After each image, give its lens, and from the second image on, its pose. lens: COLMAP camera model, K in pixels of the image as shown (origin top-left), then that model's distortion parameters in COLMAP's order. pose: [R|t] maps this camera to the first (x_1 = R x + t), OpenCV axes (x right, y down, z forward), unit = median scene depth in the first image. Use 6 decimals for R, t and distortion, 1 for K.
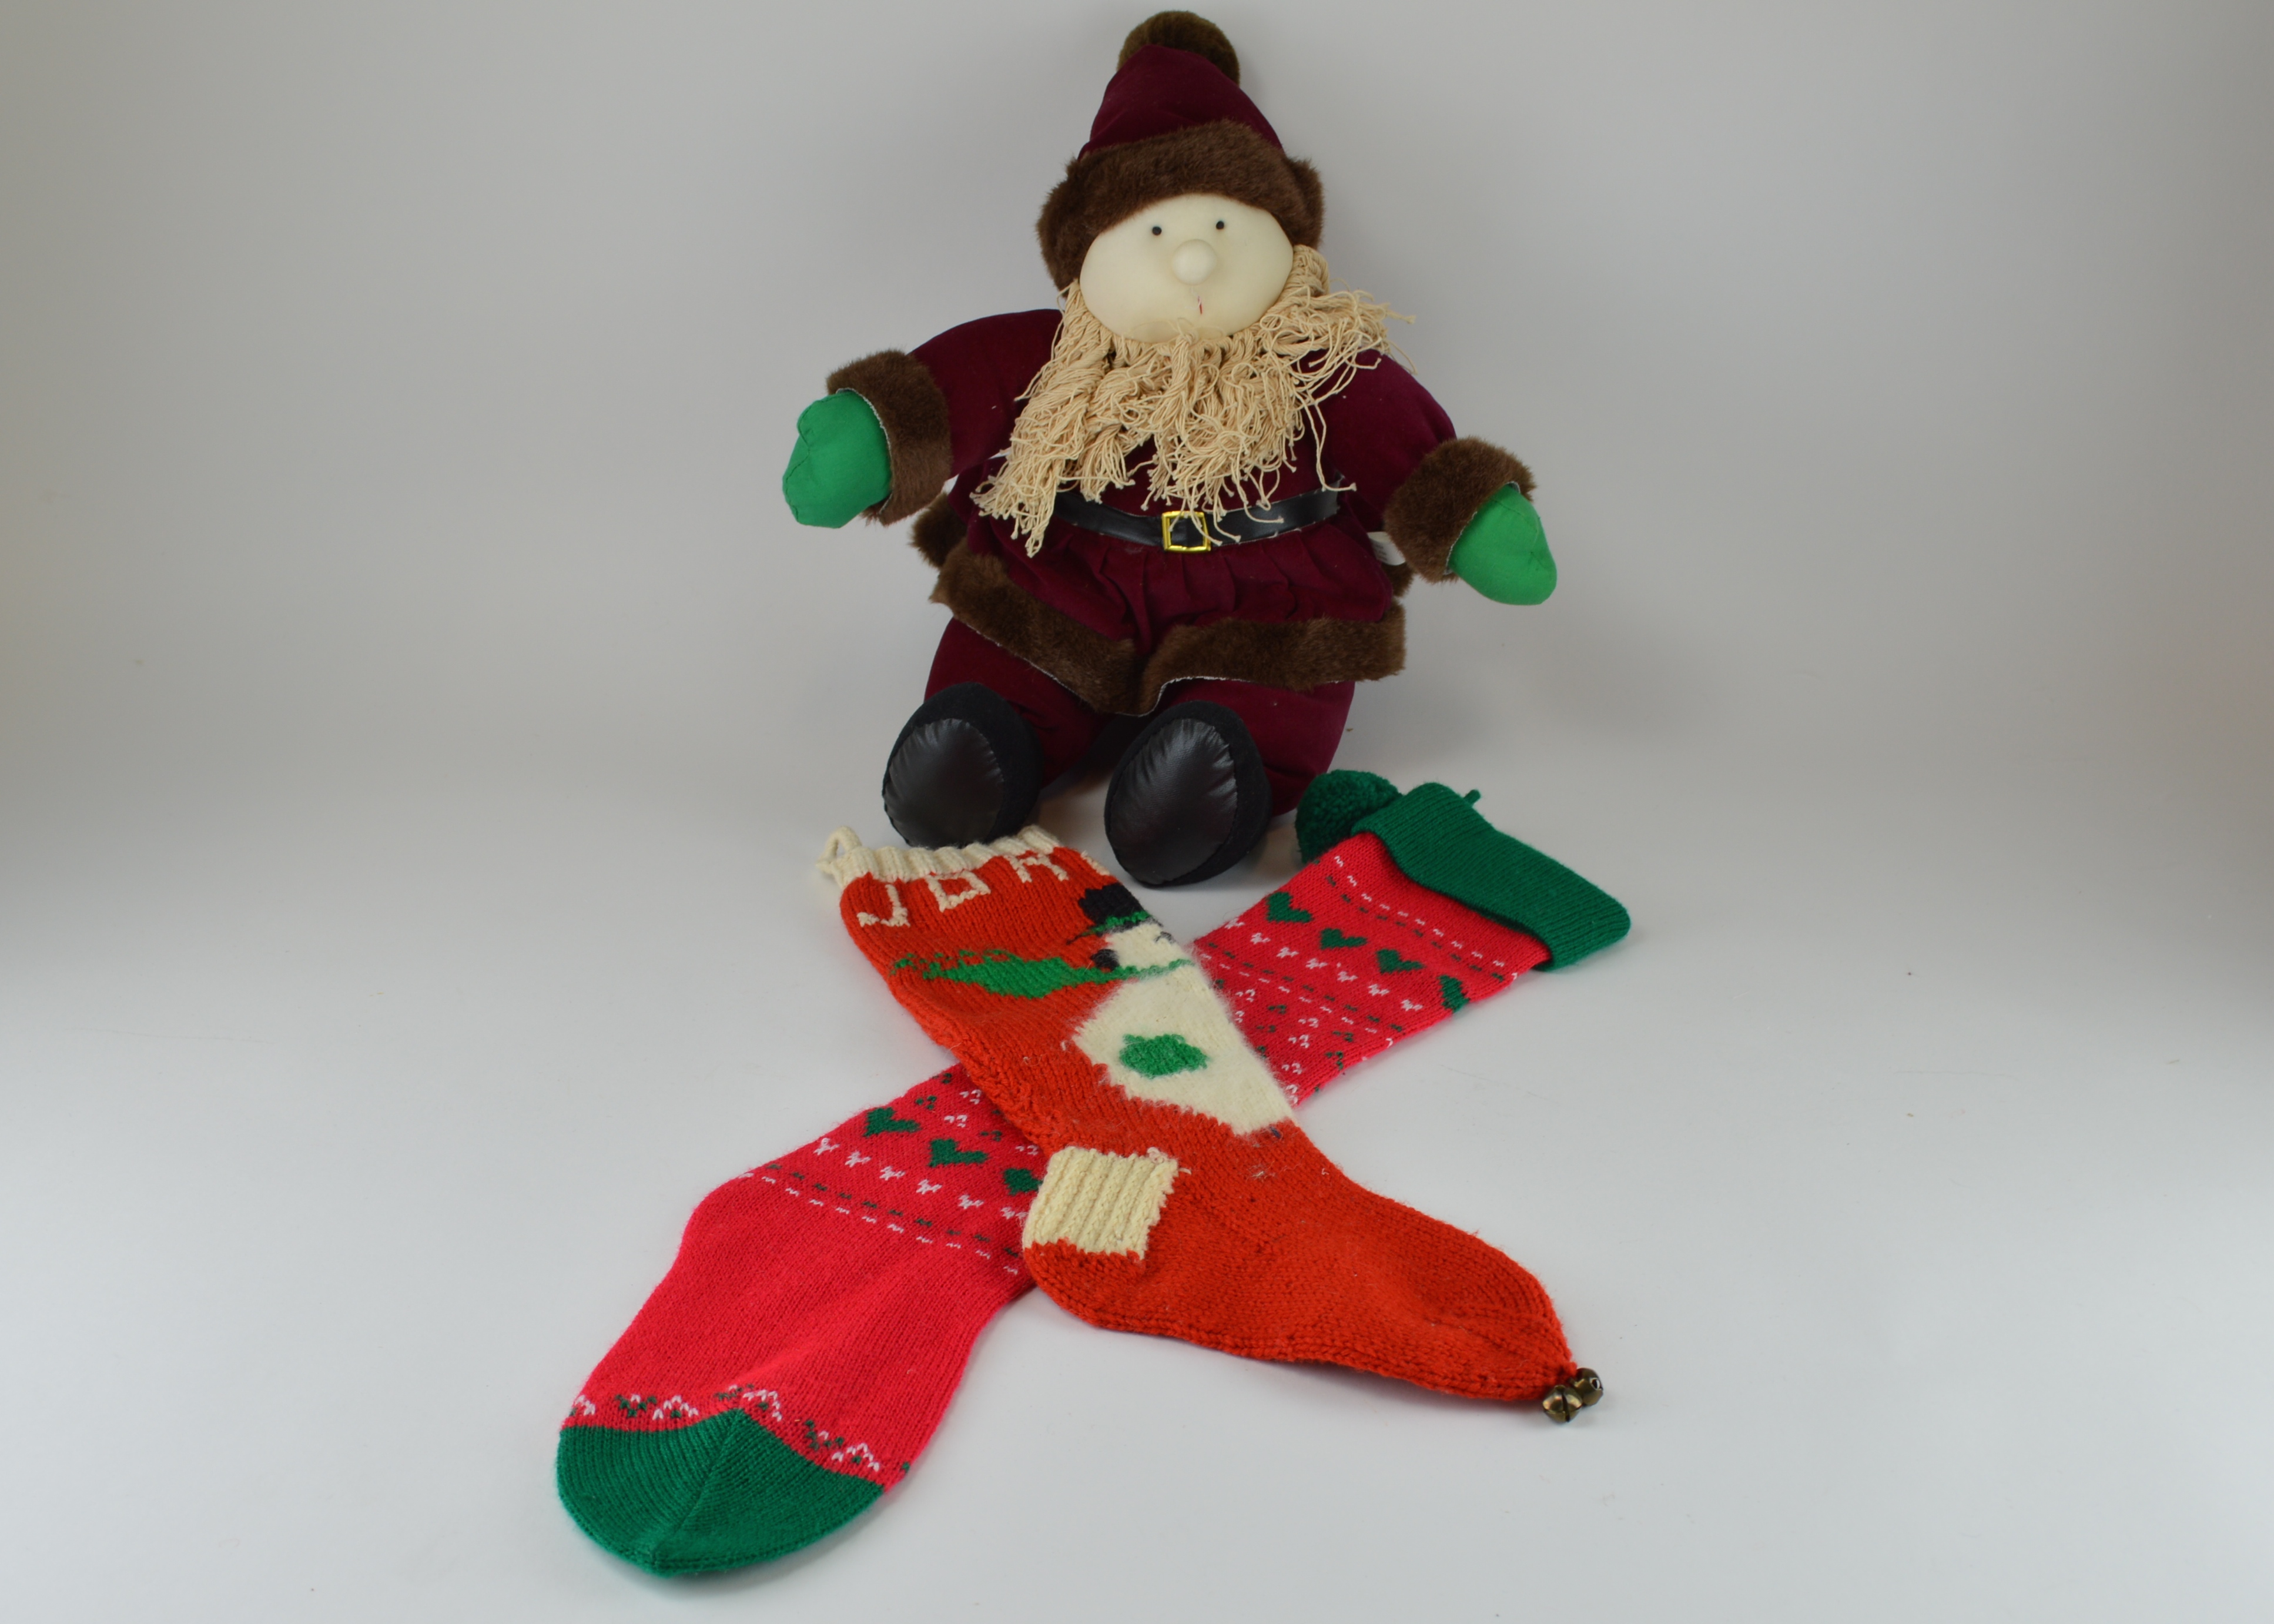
lens RADIAL K [[2837.1, 0, 1138.1], [0, 2837.1, 811.1], [0, 0, 1]] dist [-0.020060, 0.000000]
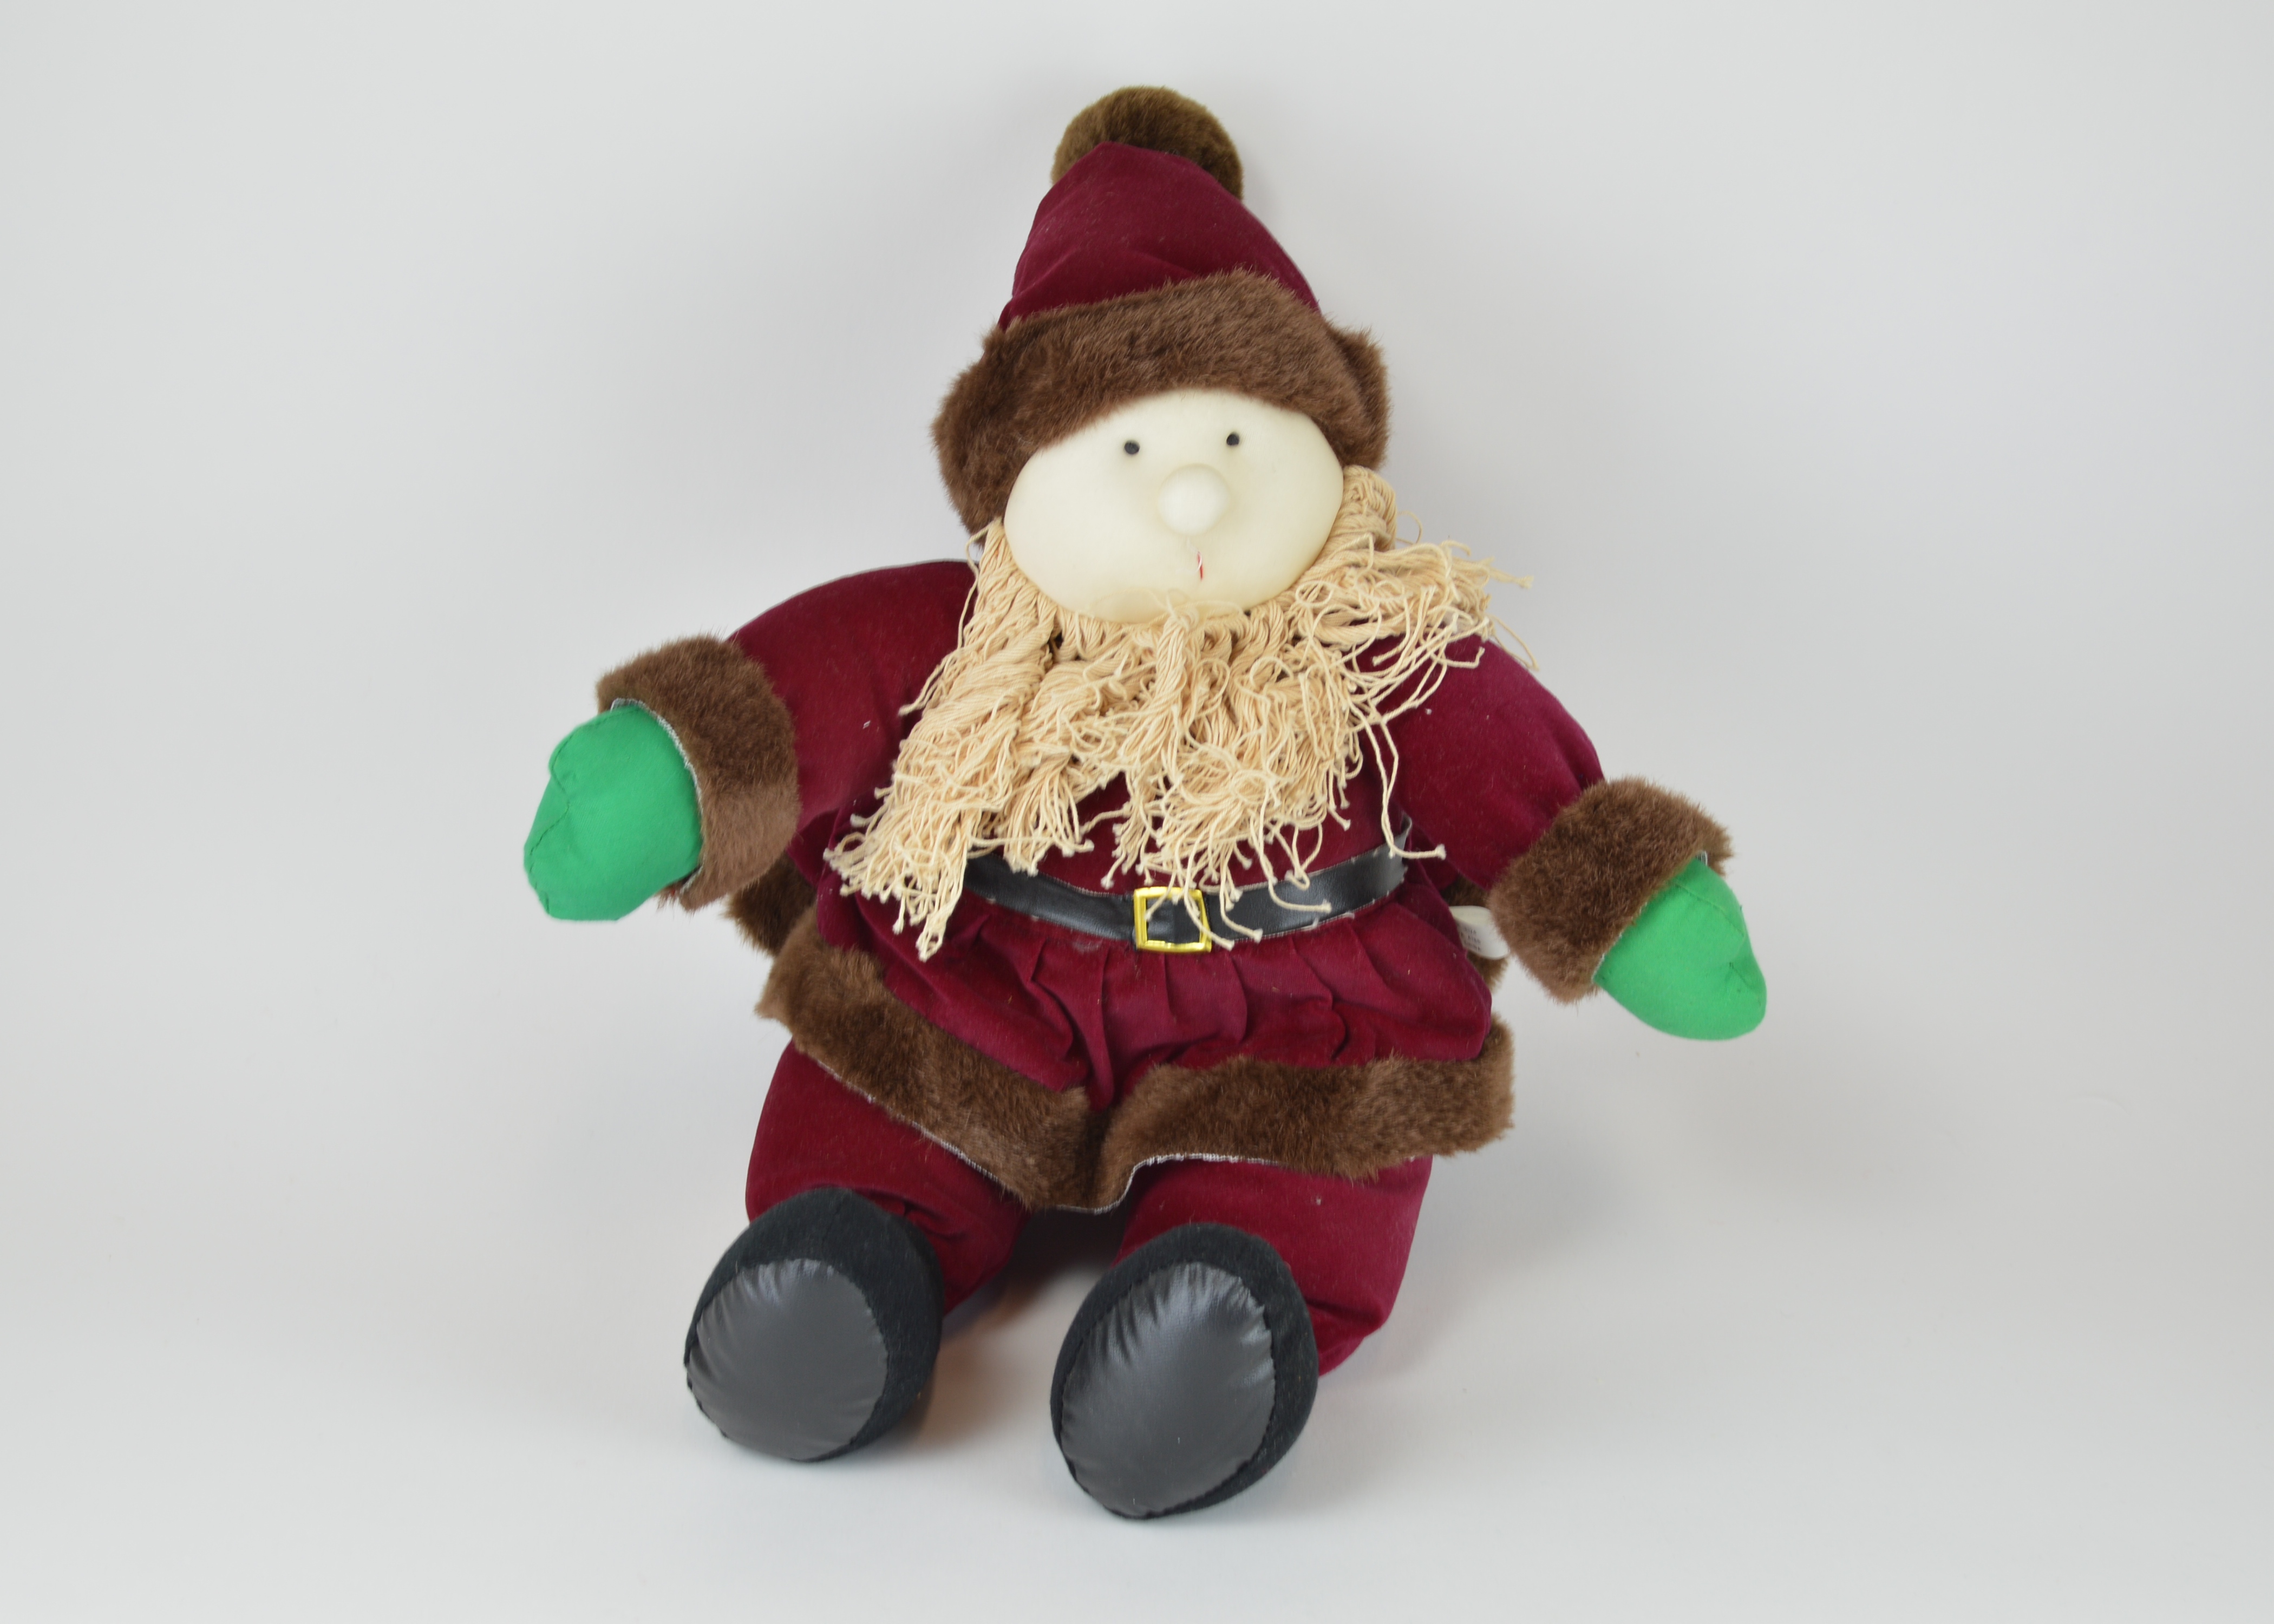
lens RADIAL K [[3510.6, 0, 1136.9], [0, 3510.6, 815.3], [0, 0, 1]] dist [0.031605, 0.000000]
pose [[0.998466, 0.002201, 0.055321, -0.034281], [0.000343, 0.998945, -0.045928, -0.087238], [-0.055364, 0.045876, 0.997412, 0.229857]]
